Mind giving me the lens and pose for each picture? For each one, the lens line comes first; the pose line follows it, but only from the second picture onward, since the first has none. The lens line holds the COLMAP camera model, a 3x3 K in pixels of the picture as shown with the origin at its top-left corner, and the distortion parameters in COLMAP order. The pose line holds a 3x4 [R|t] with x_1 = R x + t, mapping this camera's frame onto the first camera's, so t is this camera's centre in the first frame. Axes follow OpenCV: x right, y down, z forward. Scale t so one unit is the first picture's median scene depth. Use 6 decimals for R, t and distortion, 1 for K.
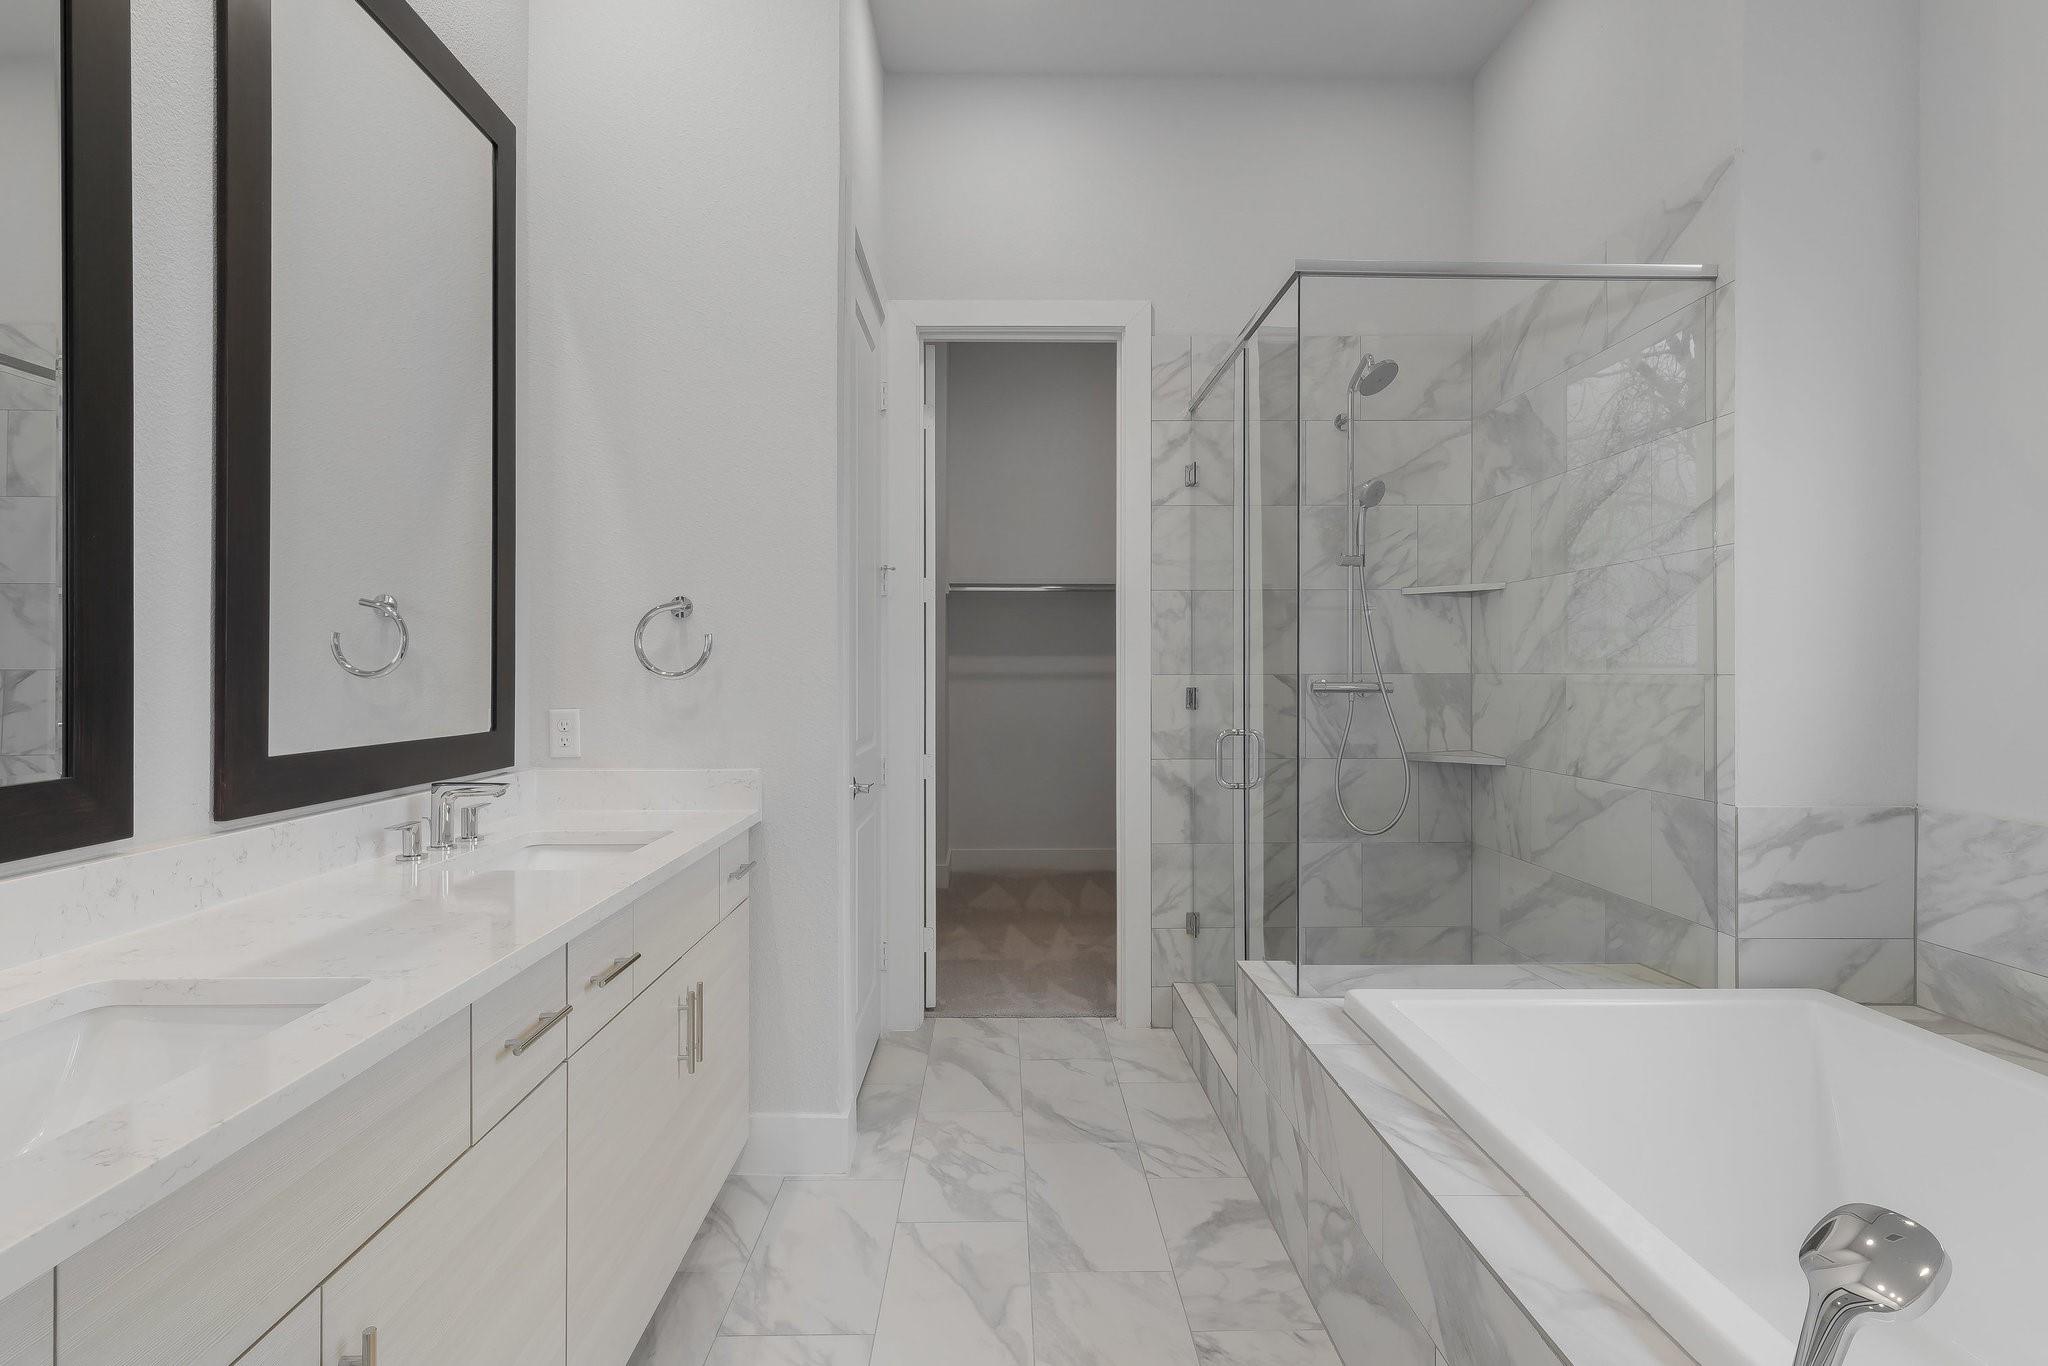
lens RADIAL K [[1034.5, 0, 1015.0], [0, 1034.5, 683.1], [0, 0, 1]] dist [0.004943, 0.000768]
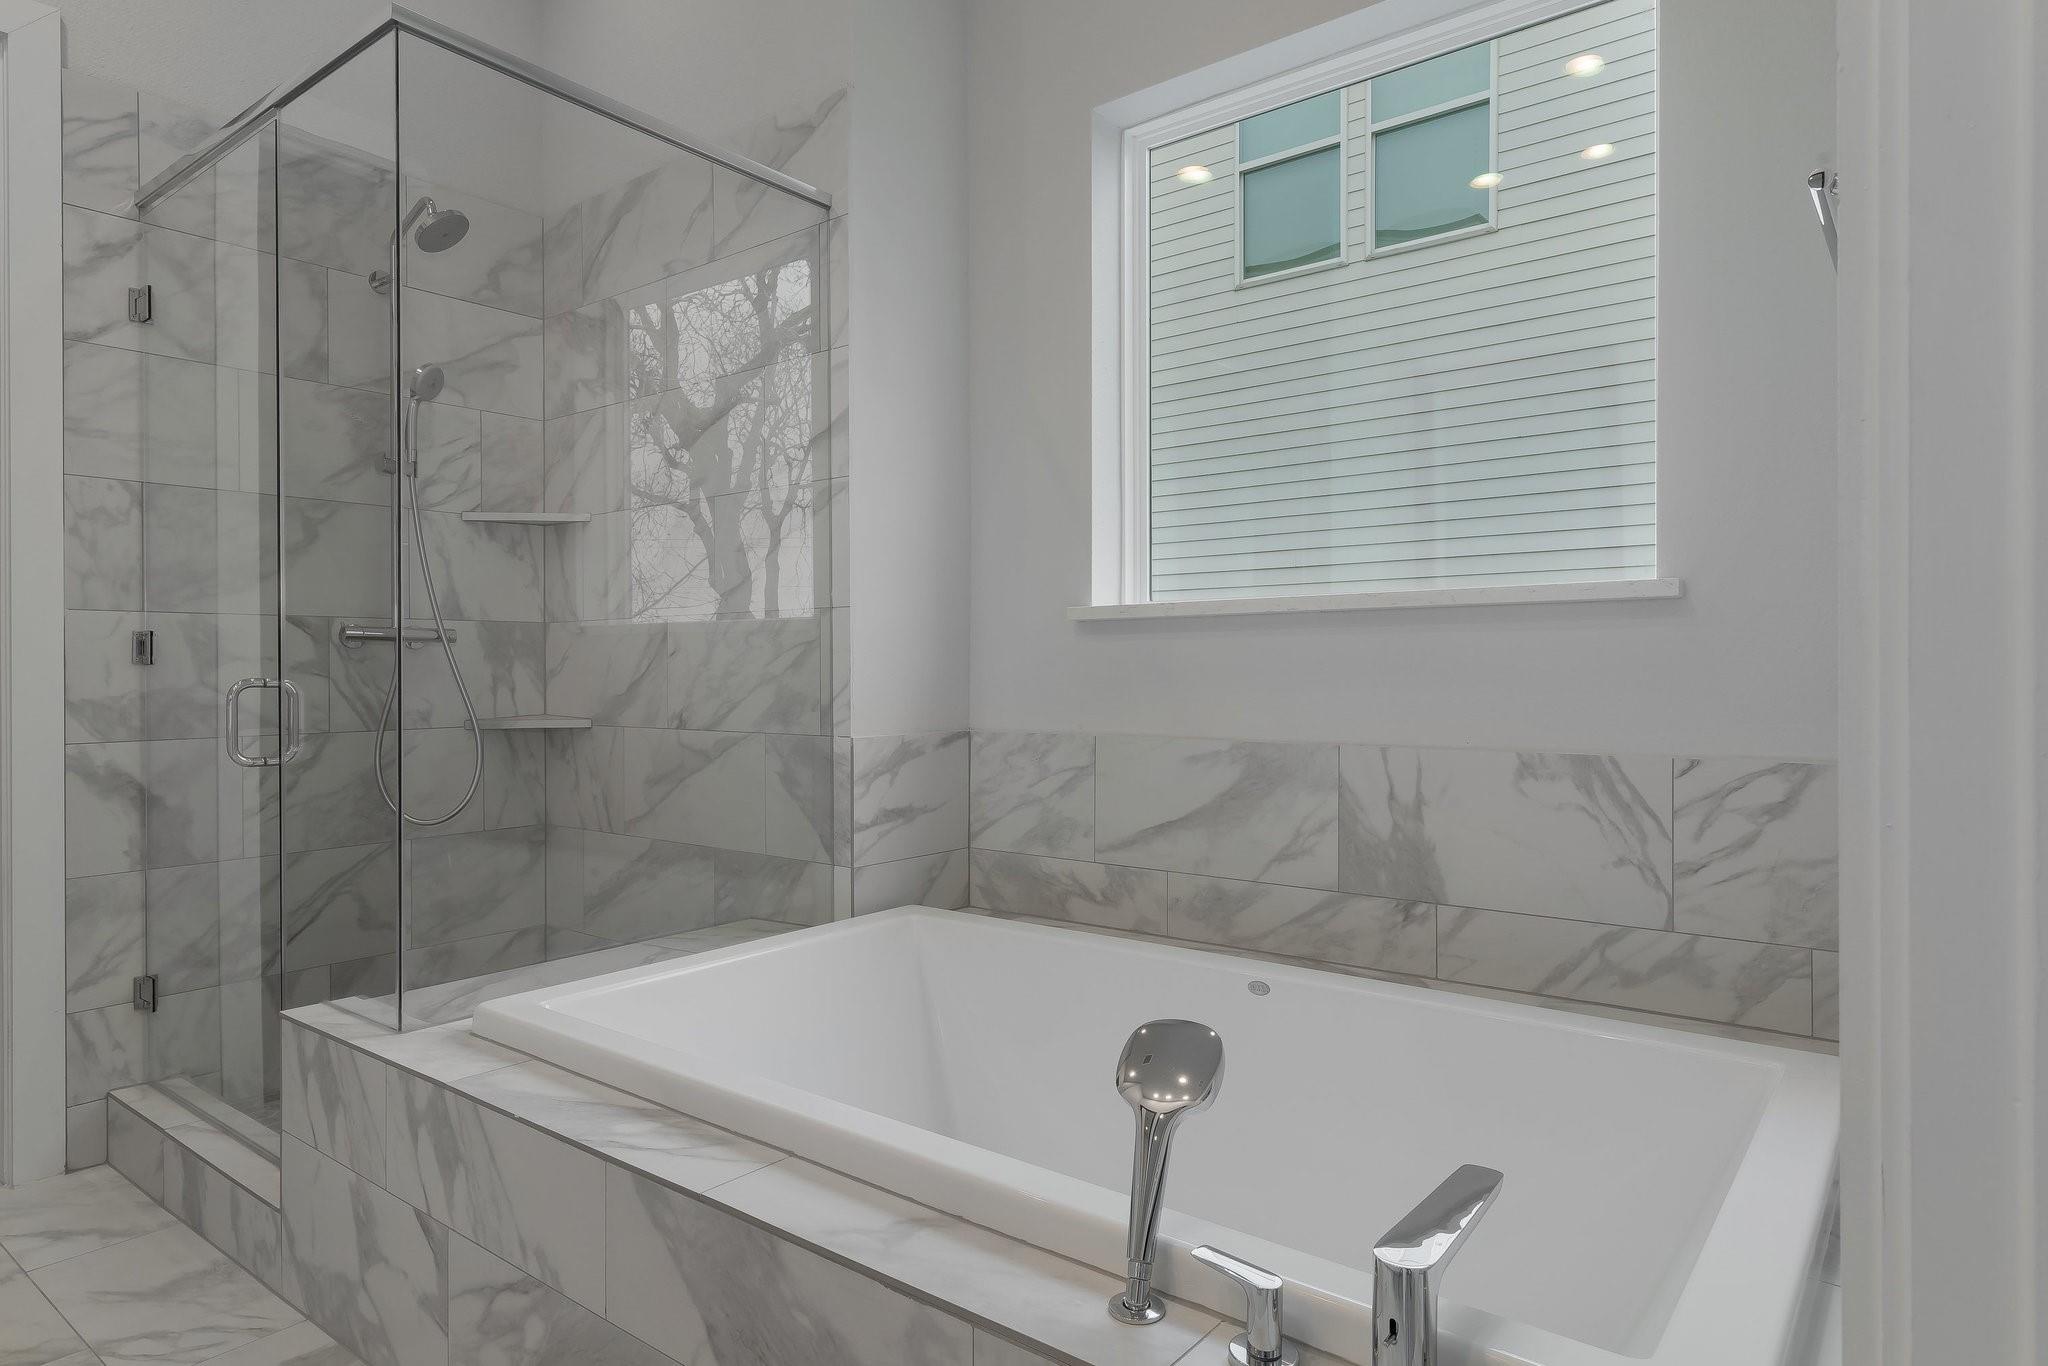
lens RADIAL K [[1181.9, 0, 1028.0], [0, 1181.9, 678.7], [0, 0, 1]] dist [0.002682, -0.000624]
pose [[0.628639, -0.009229, 0.777642, -0.077749], [0.013360, 0.999910, 0.001066, 0.053645], [-0.777582, 0.009719, 0.628706, 0.121557]]
